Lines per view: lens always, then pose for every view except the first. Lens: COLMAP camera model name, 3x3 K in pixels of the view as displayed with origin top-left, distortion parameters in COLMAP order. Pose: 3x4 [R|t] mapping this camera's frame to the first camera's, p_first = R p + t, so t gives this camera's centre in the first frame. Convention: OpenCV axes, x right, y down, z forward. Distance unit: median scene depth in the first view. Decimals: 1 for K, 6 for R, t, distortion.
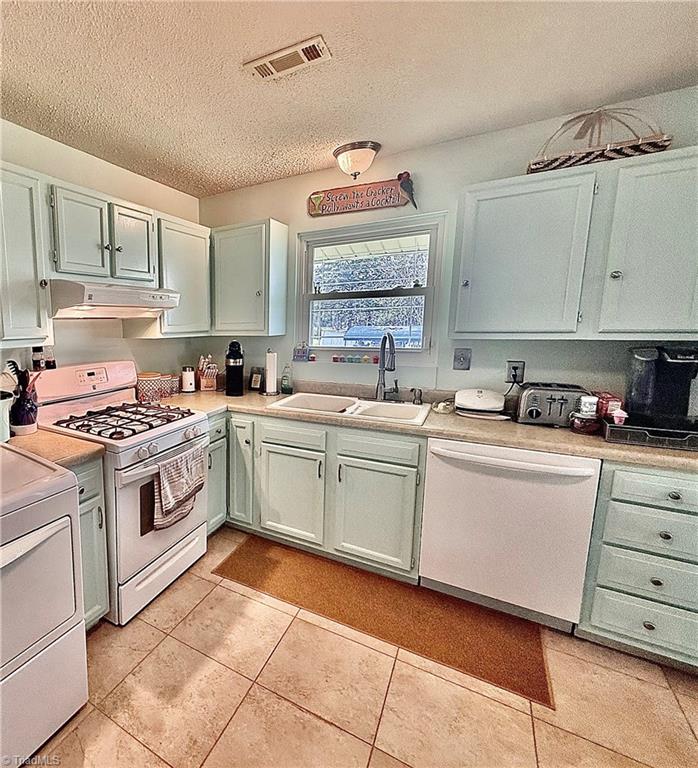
lens RADIAL K [[317.1, 0, 349.2], [0, 317.1, 366.8], [0, 0, 1]] dist [0.000127, 0.000046]
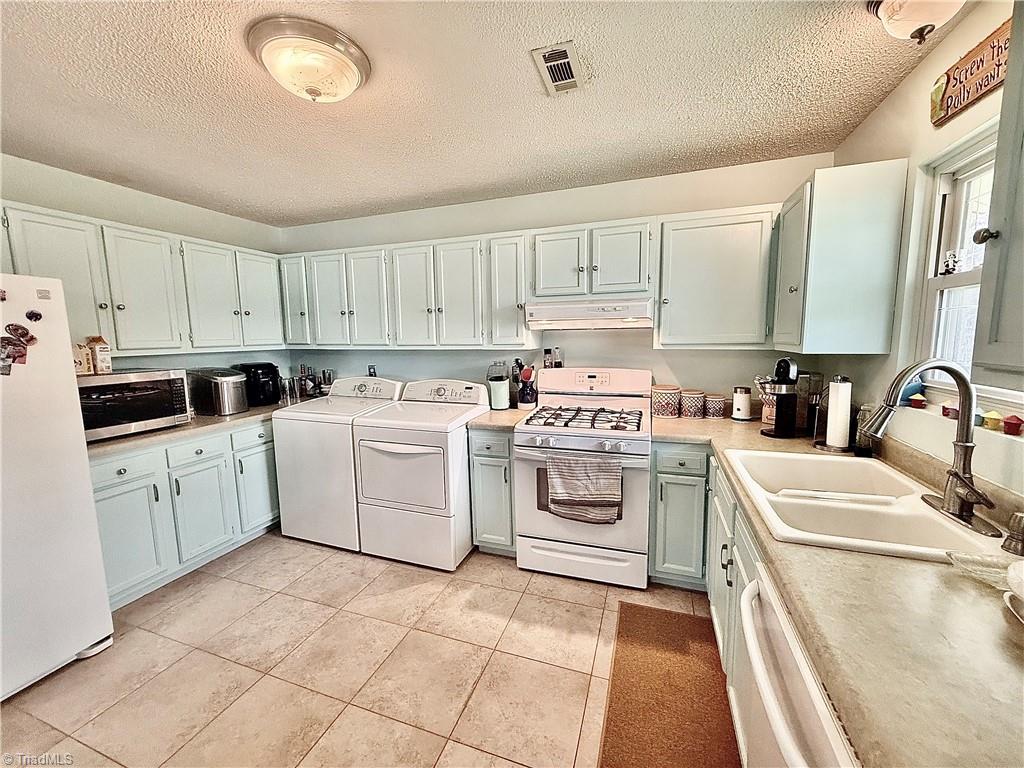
lens RADIAL K [[406.8, 0, 512.0], [0, 406.8, 384.0], [0, 0, 1]] dist [-0.000089, 0.000011]
pose [[0.287359, 0.131586, -0.948741, 0.642206], [-0.133397, 0.986363, 0.096400, -0.067969], [0.948488, 0.098858, 0.300994, 0.340079]]
